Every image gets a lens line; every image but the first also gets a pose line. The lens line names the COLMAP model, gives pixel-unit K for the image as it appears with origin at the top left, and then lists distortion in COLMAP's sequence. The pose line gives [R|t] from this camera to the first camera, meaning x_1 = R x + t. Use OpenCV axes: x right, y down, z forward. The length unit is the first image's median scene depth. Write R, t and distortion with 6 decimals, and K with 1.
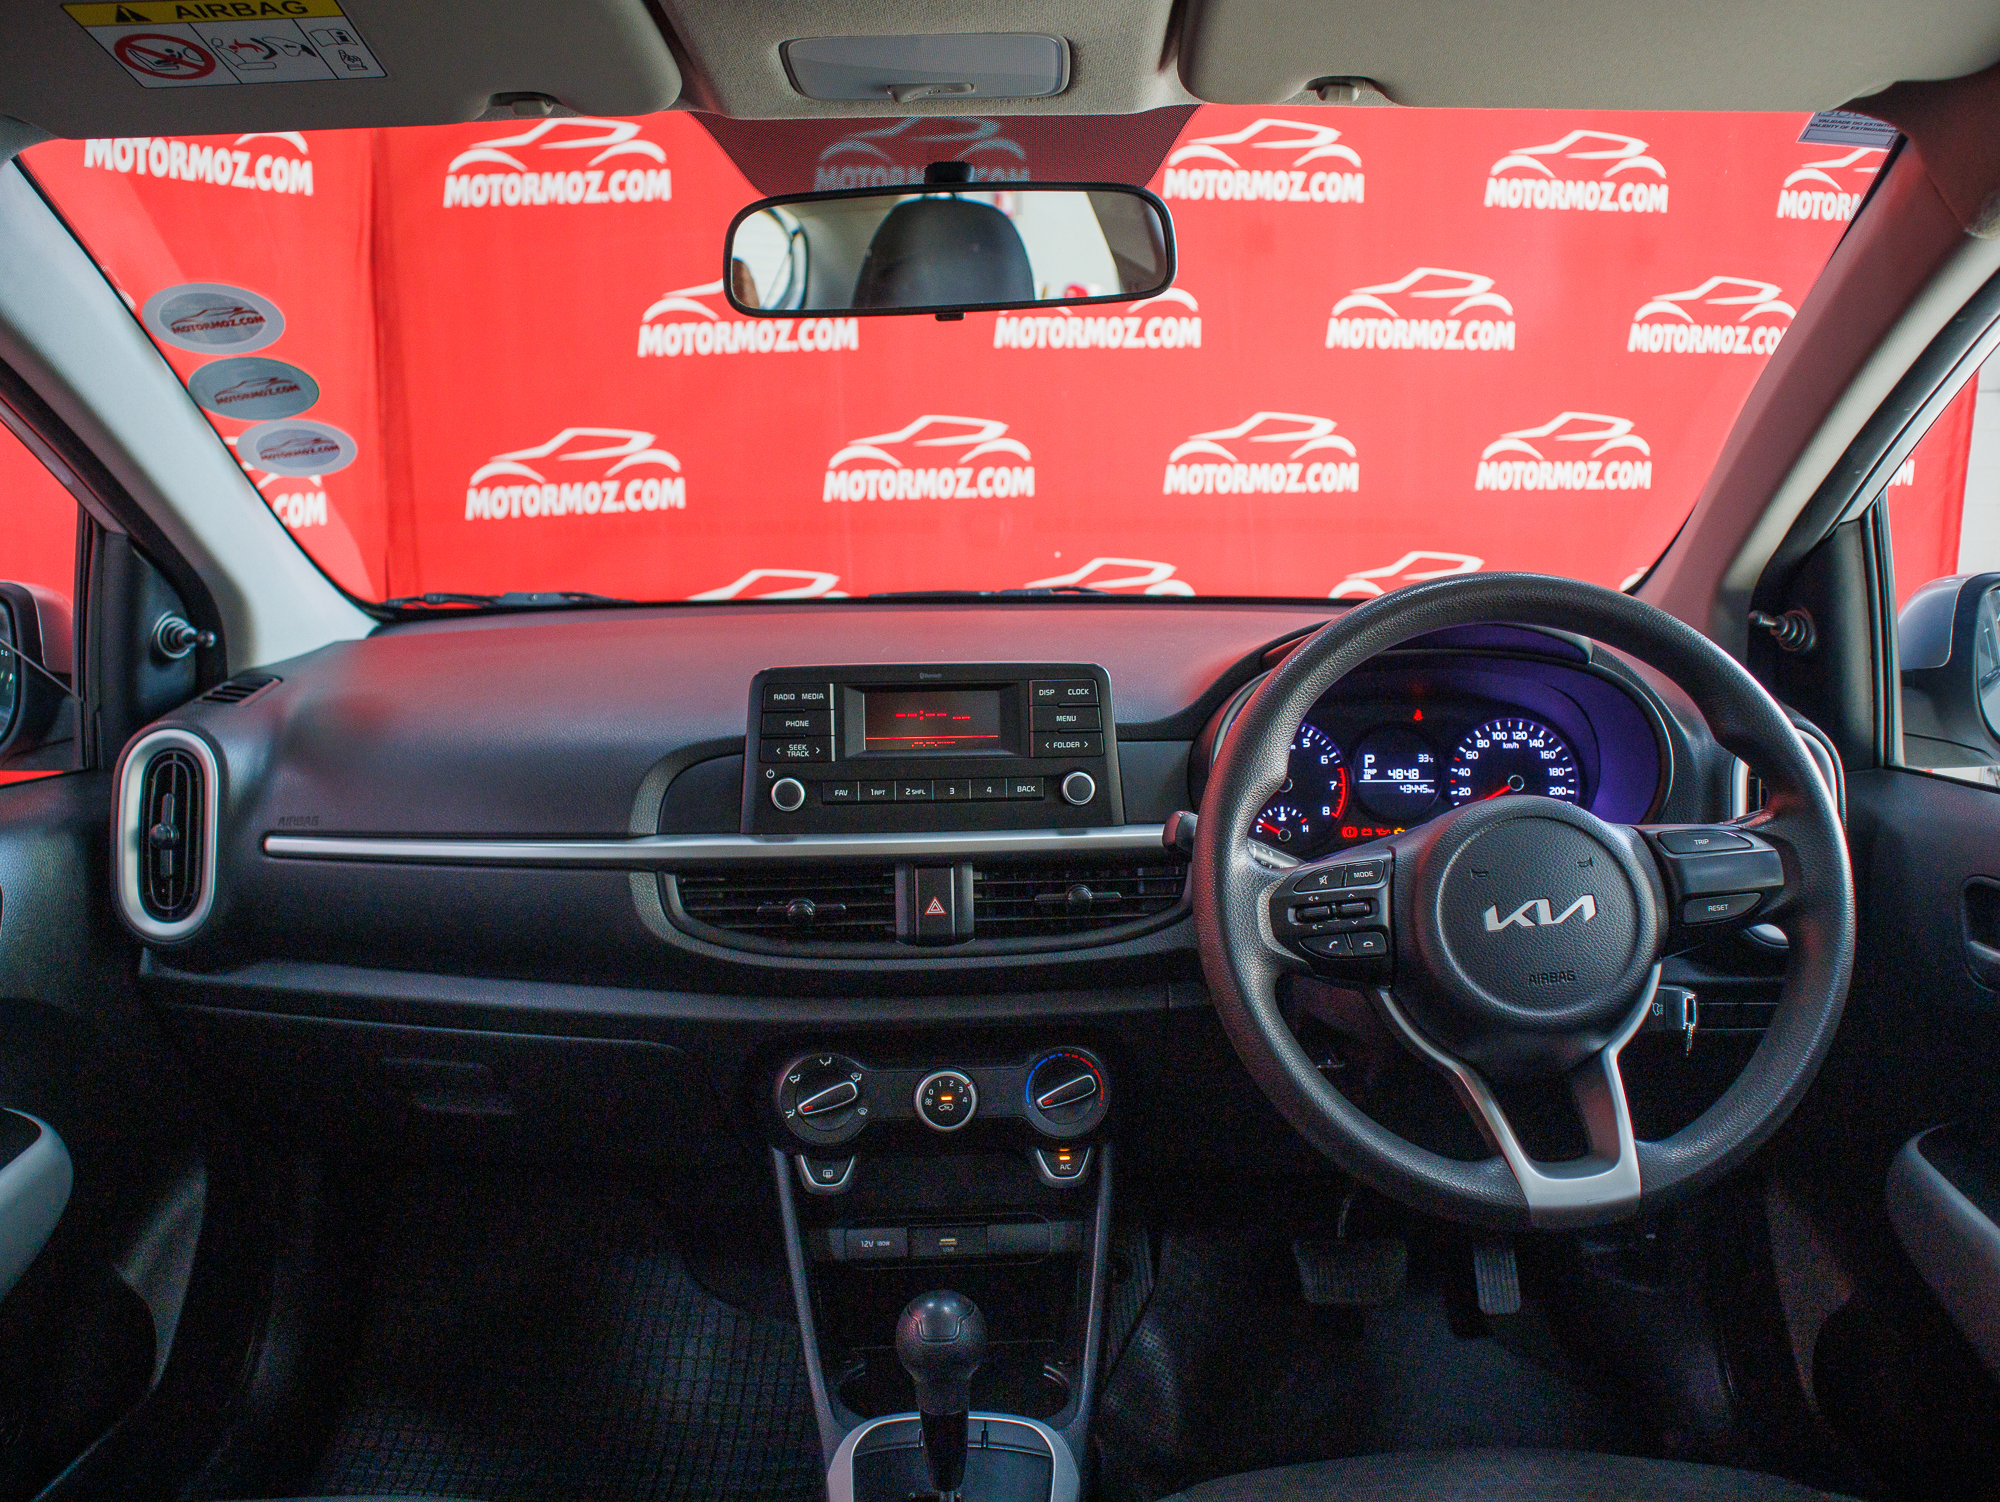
lens RADIAL K [[1558.5, 0, 1000.0], [0, 1558.5, 751.0], [0, 0, 1]] dist [-0.120666, 0.081506]
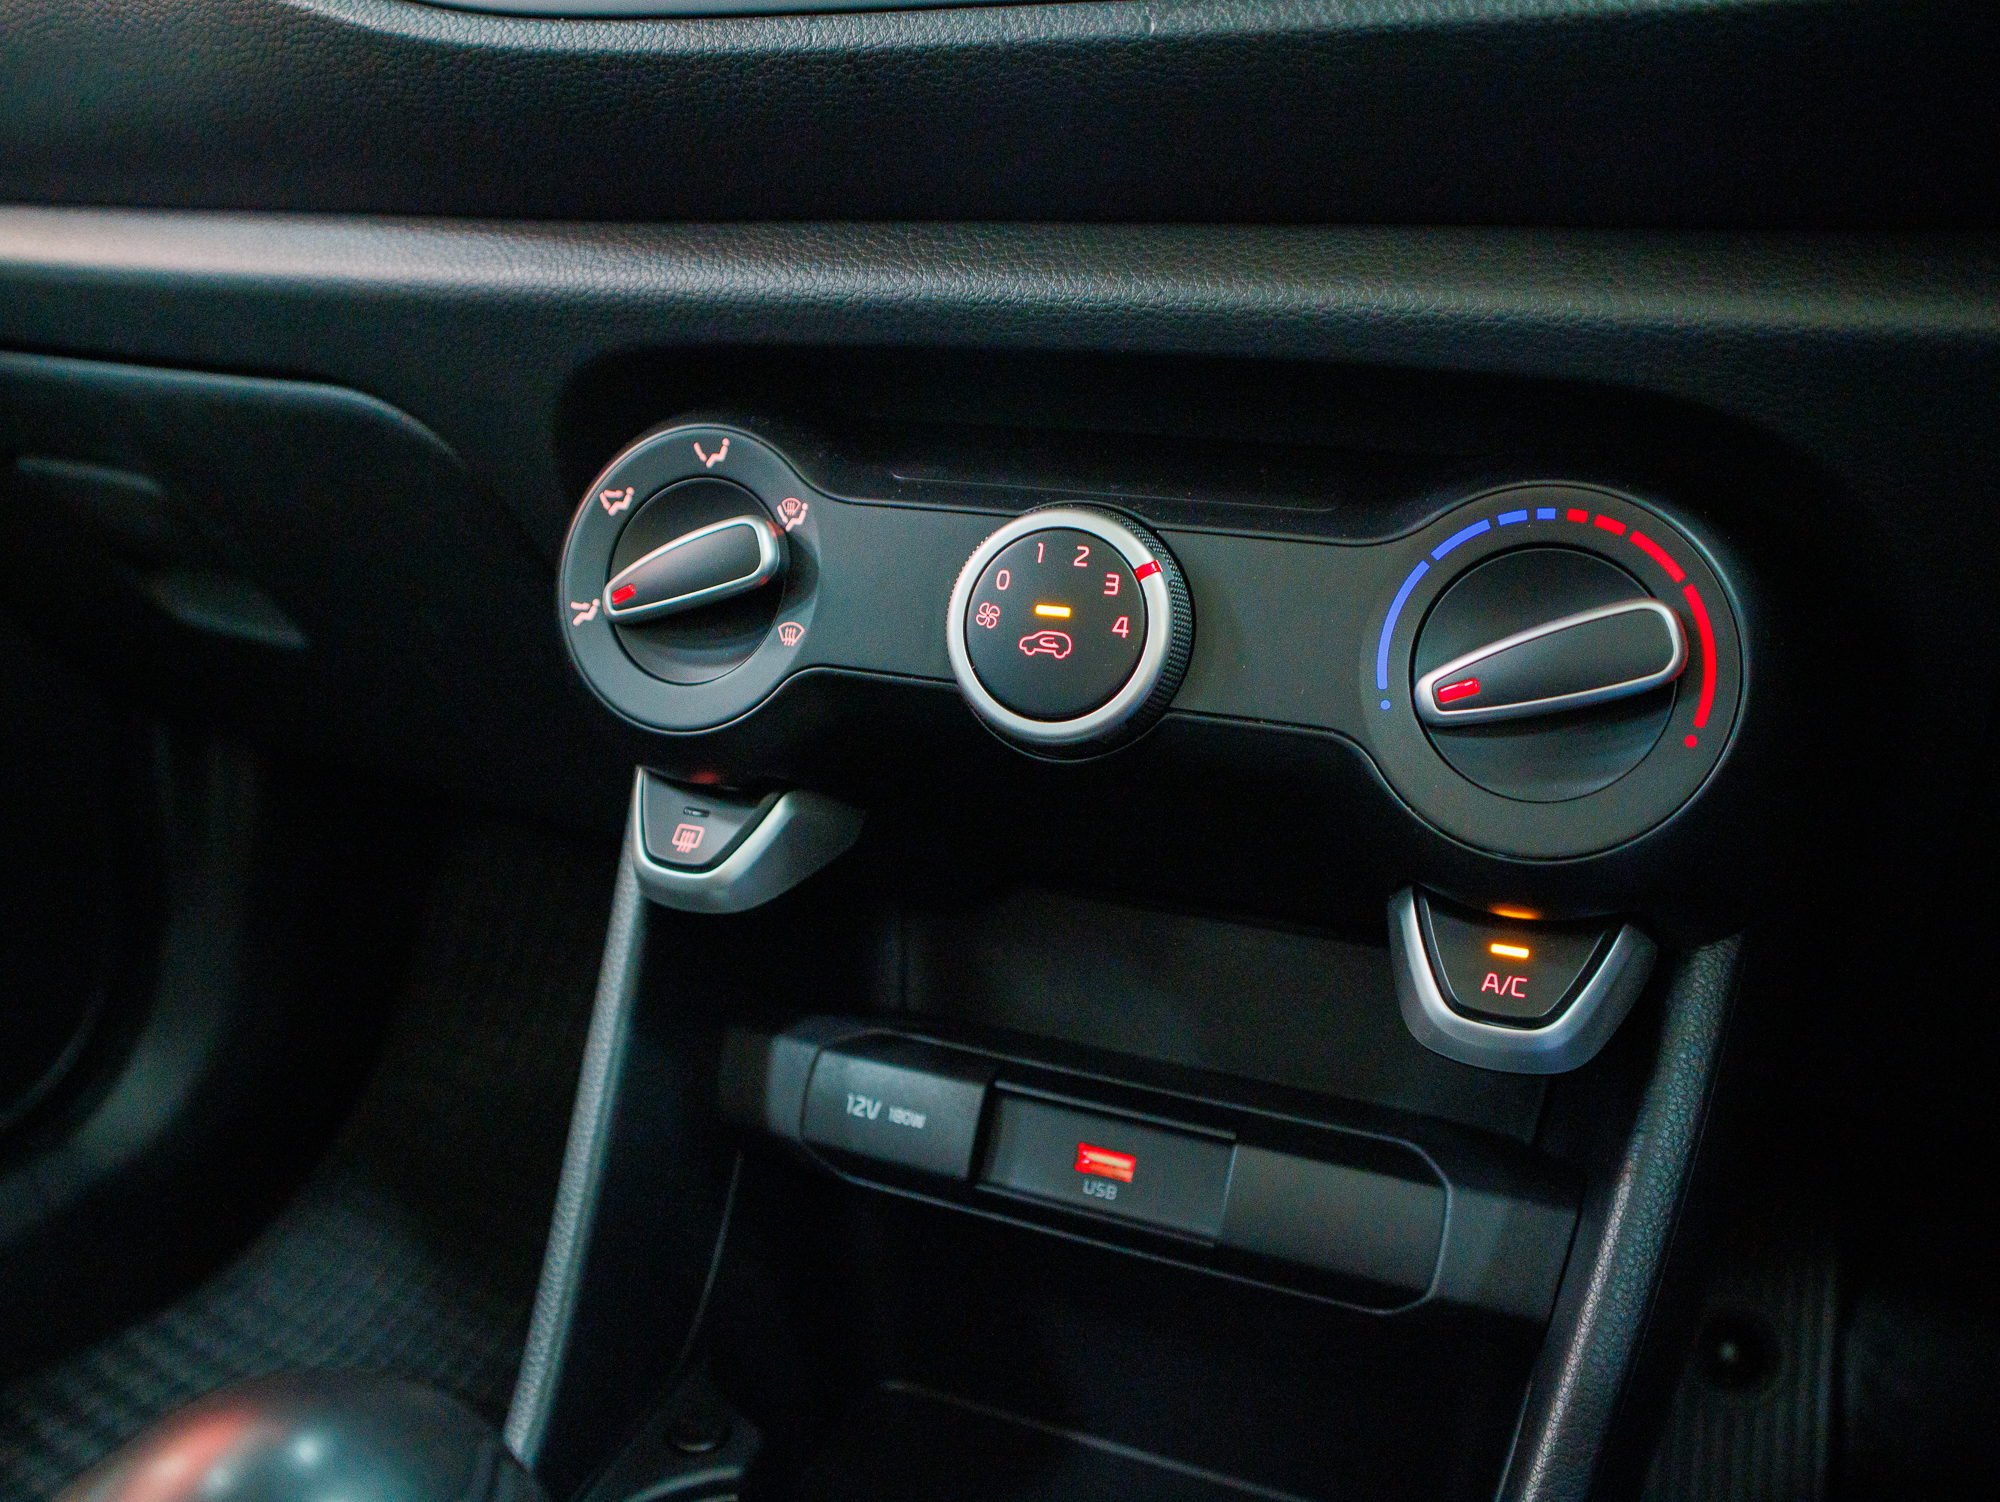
lens RADIAL K [[1566.8, 0, 1000.0], [0, 1566.8, 751.0], [0, 0, 1]] dist [-0.078267, 0.002435]
pose [[0.890517, 0.149843, -0.429565, 0.073760], [-0.117407, 0.987913, 0.101214, 0.225148], [0.439539, -0.039699, 0.897346, 0.773745]]
